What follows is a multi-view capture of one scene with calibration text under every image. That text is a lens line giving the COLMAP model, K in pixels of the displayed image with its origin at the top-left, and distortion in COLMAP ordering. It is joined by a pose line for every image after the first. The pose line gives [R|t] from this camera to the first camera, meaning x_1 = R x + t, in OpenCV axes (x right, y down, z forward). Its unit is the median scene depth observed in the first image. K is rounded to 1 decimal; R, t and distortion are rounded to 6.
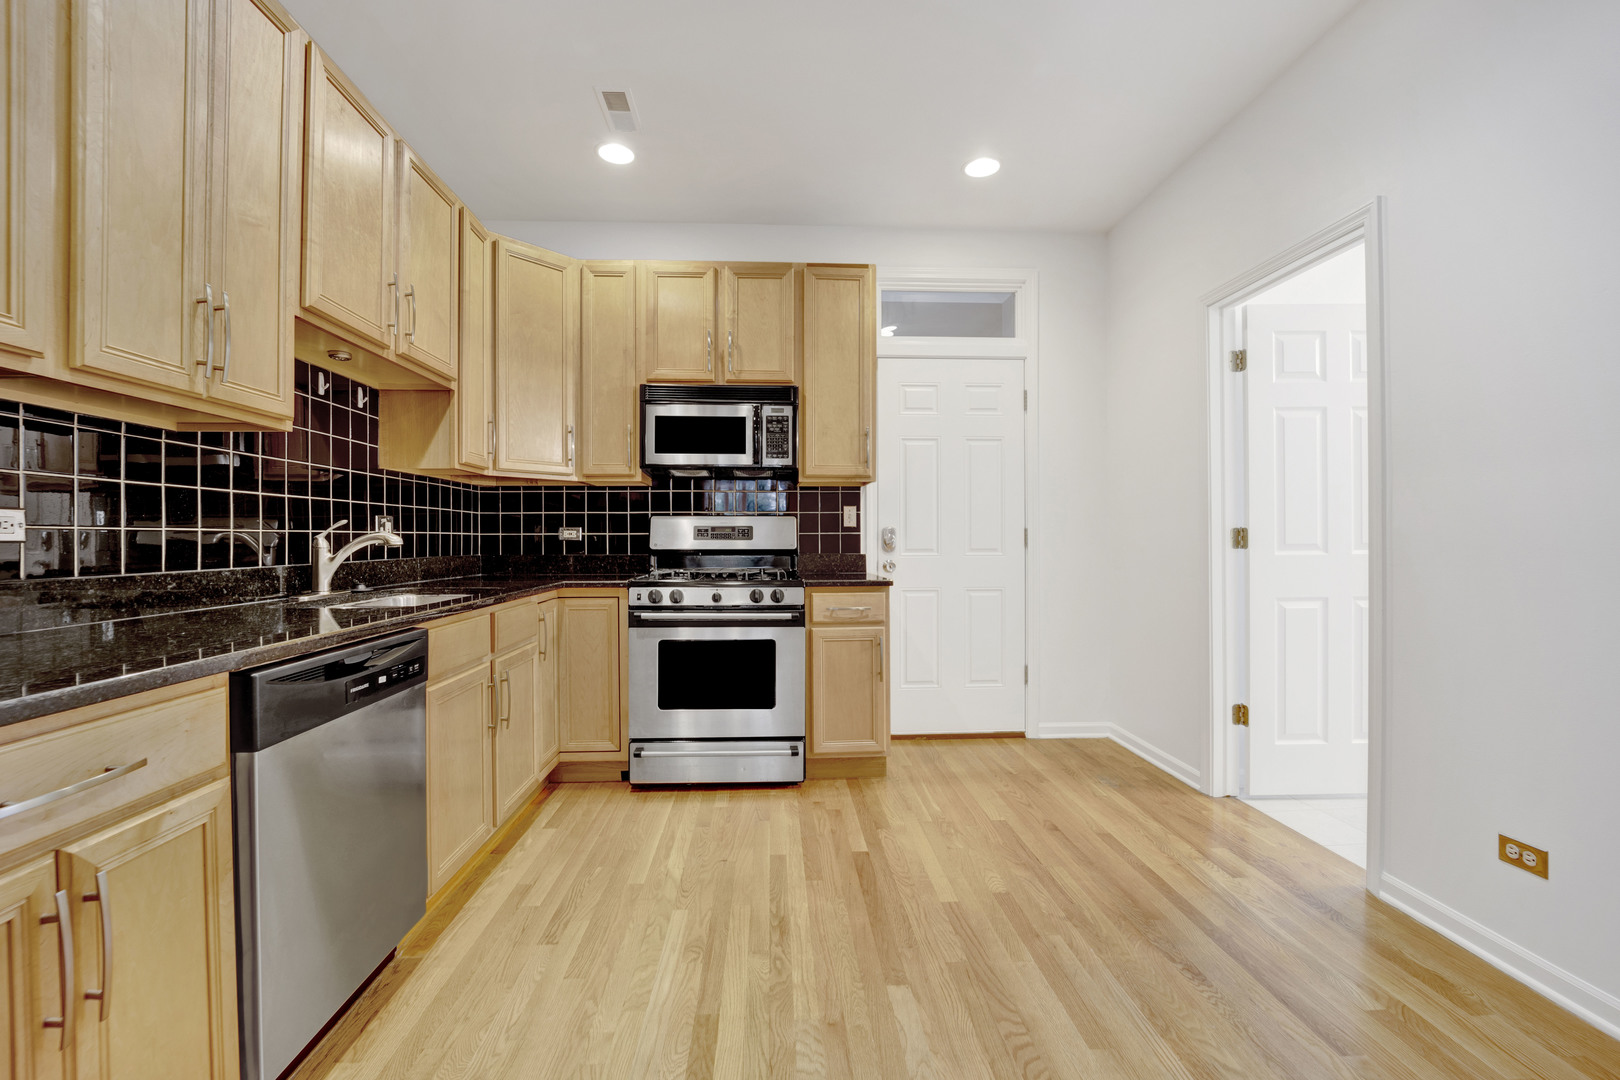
lens RADIAL K [[692.8, 0, 795.3], [0, 692.8, 534.9], [0, 0, 1]] dist [-0.020951, -0.000815]
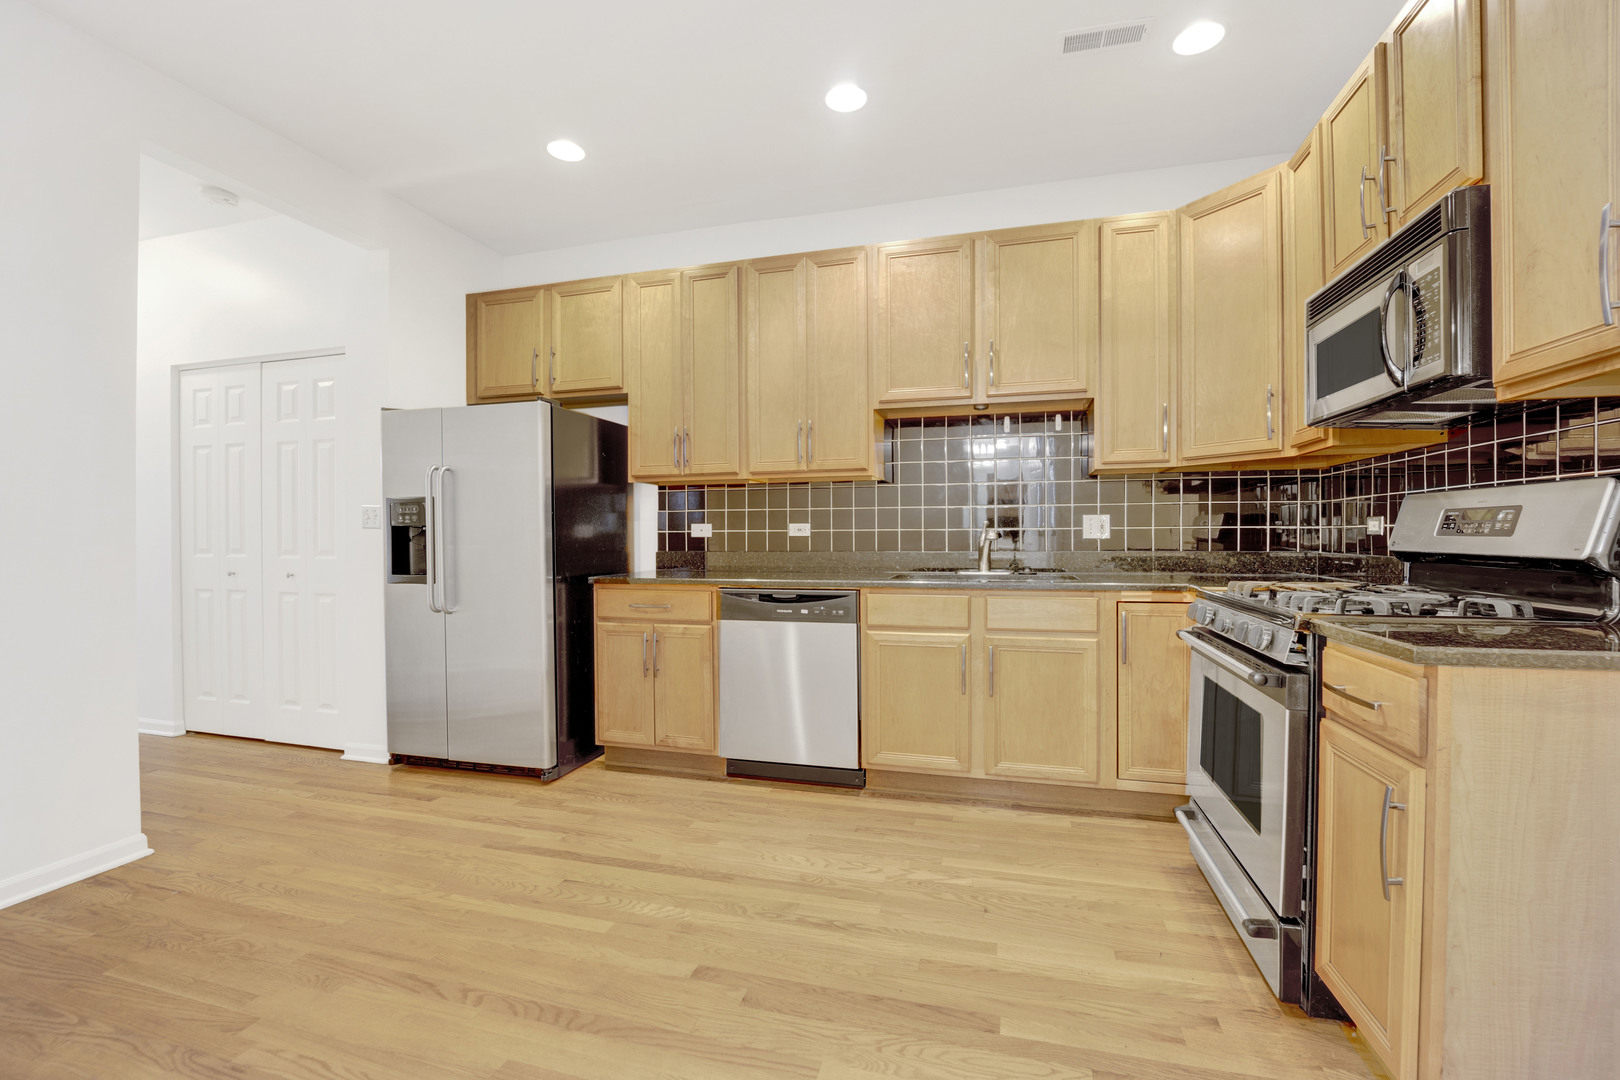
lens RADIAL K [[663.9, 0, 834.7], [0, 663.9, 535.6], [0, 0, 1]] dist [-0.023429, -0.000754]
pose [[-0.273527, 0.005682, -0.961847, 0.547831], [0.011587, 0.999929, 0.002612, 0.001802], [0.961794, -0.010430, -0.273574, 0.784287]]
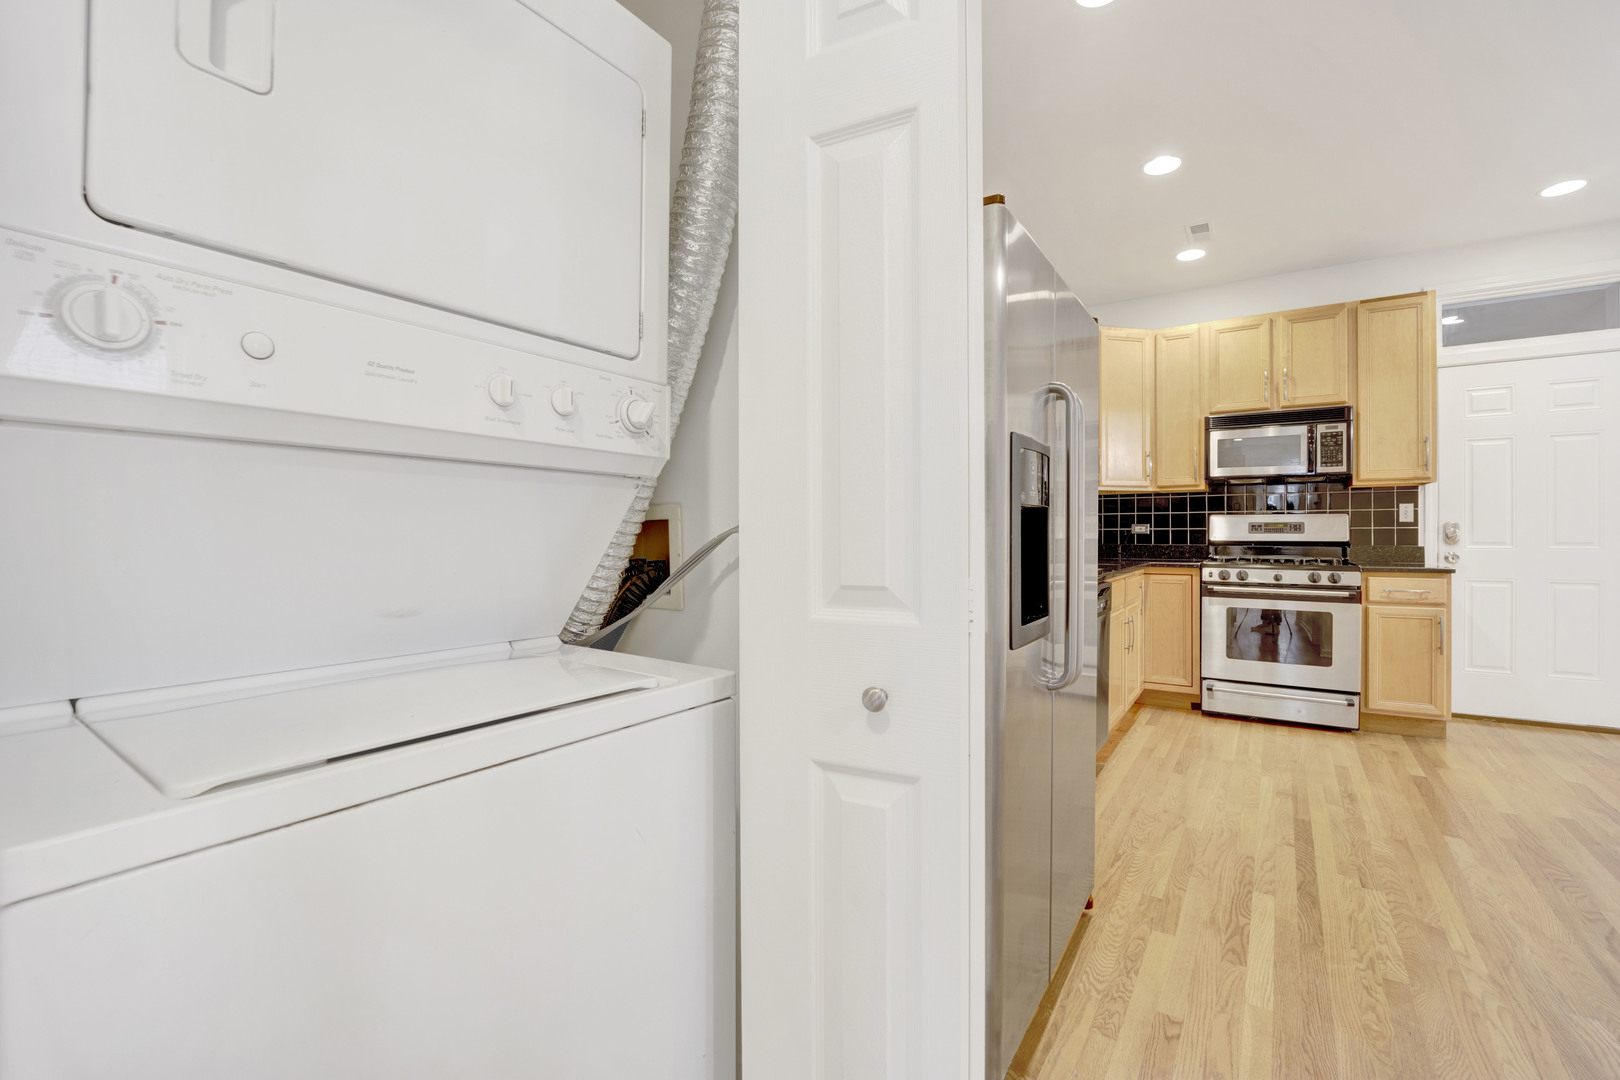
lens RADIAL K [[663.9, 0, 834.7], [0, 663.9, 535.6], [0, 0, 1]] dist [-0.023429, -0.000754]
pose [[0.808696, 0.002184, -0.588223, -0.057825], [0.003260, 0.999961, 0.008195, -0.001543], [0.588218, -0.008545, 0.808657, -0.470191]]
